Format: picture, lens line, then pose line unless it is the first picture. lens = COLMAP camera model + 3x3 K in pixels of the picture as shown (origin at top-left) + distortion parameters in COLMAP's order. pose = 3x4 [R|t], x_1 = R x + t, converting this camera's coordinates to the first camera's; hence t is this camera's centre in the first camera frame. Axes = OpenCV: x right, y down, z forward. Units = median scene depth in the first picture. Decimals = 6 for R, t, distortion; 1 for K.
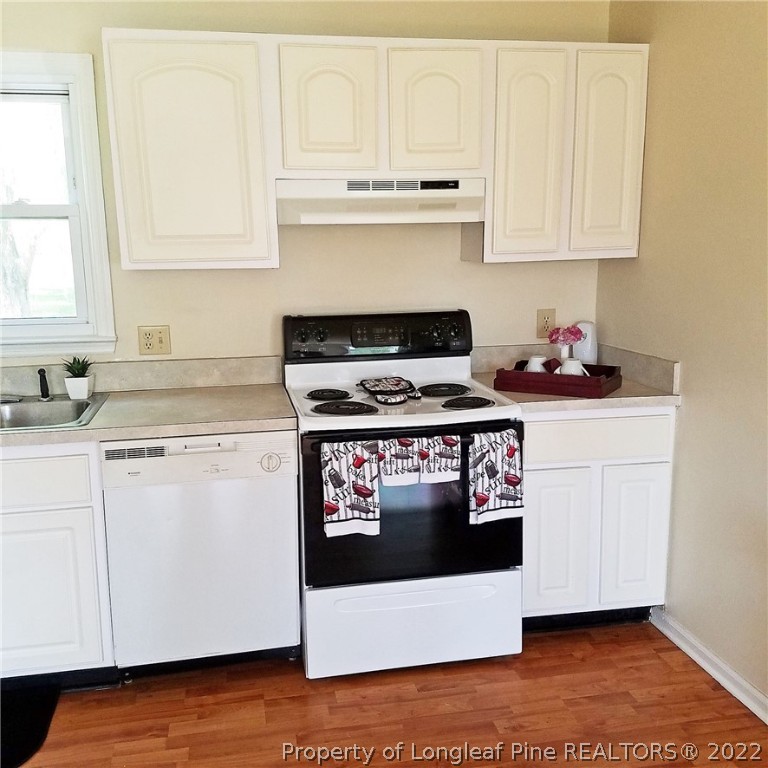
lens RADIAL K [[769.5, 0, 373.6], [0, 769.5, 386.4], [0, 0, 1]] dist [0.186917, -0.334058]
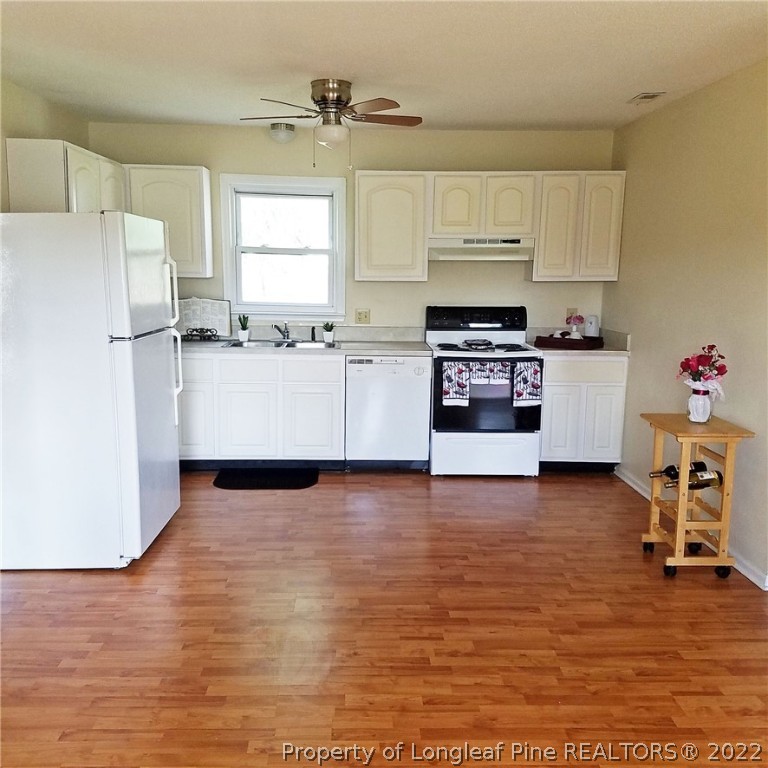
lens RADIAL K [[769.5, 0, 373.6], [0, 769.5, 386.4], [0, 0, 1]] dist [0.186917, -0.334058]
pose [[0.985551, 0.049658, -0.161936, 0.087168], [-0.054608, 0.998163, -0.026256, 0.196595], [0.160334, 0.034720, 0.986452, -1.083957]]
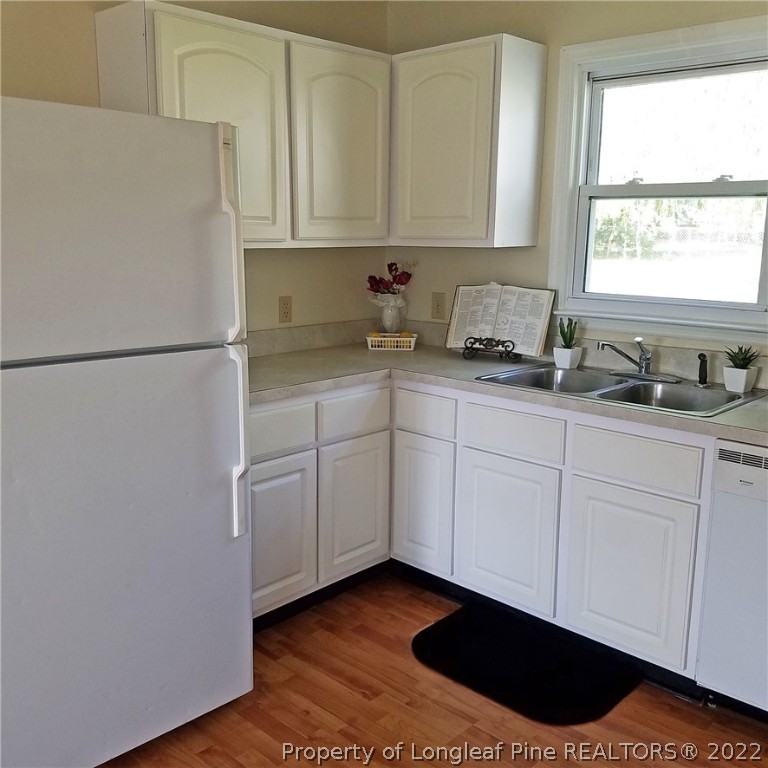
lens RADIAL K [[769.5, 0, 373.6], [0, 769.5, 386.4], [0, 0, 1]] dist [0.186917, -0.334058]
pose [[0.564338, 0.175323, -0.806712, 0.140534], [-0.167354, 0.981195, 0.096170, -0.008626], [0.808403, 0.080734, 0.583067, 0.128680]]
